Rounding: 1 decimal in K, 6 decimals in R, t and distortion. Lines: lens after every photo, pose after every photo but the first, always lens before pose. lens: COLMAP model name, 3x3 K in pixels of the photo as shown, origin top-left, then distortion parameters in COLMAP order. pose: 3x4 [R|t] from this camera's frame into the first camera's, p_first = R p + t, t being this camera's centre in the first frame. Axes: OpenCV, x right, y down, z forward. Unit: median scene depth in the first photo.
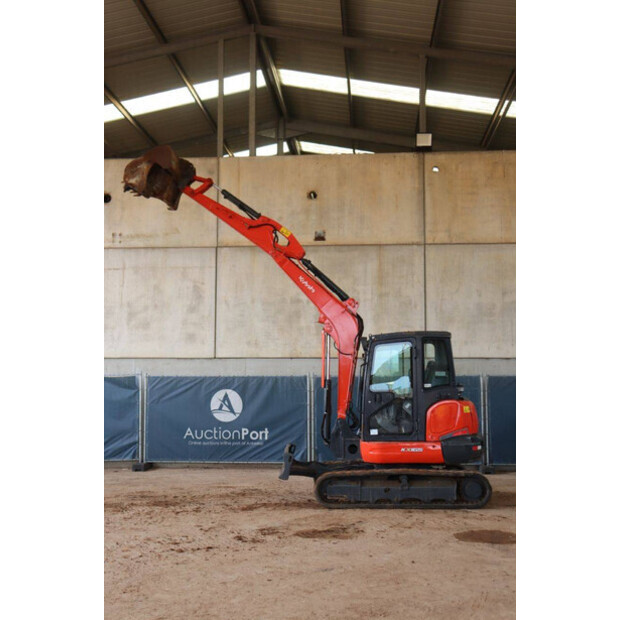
lens RADIAL K [[769.8, 0, 309.2], [0, 769.8, 313.4], [0, 0, 1]] dist [-0.013144, 0.000000]
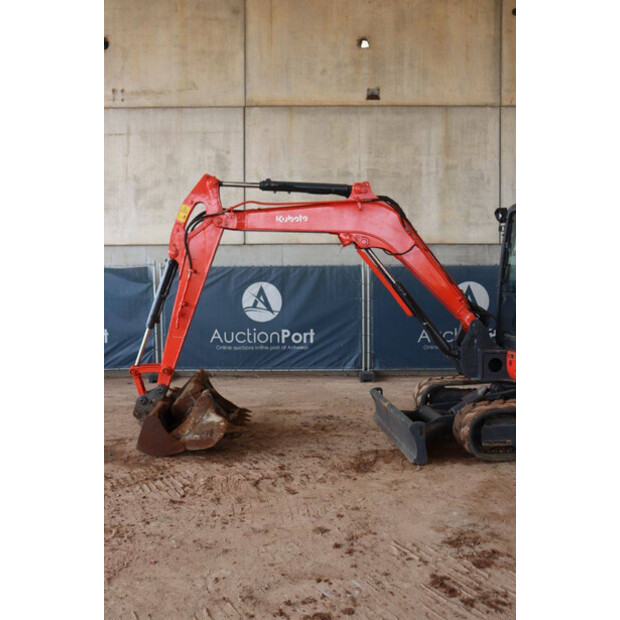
lens RADIAL K [[611.5, 0, 307.7], [0, 611.5, 309.7], [0, 0, 1]] dist [-0.064034, 0.000000]
pose [[0.997390, -0.007478, 0.071817, -0.106116], [-0.002246, 0.990928, 0.134378, 0.040670], [-0.072170, -0.134188, 0.988324, 0.355427]]
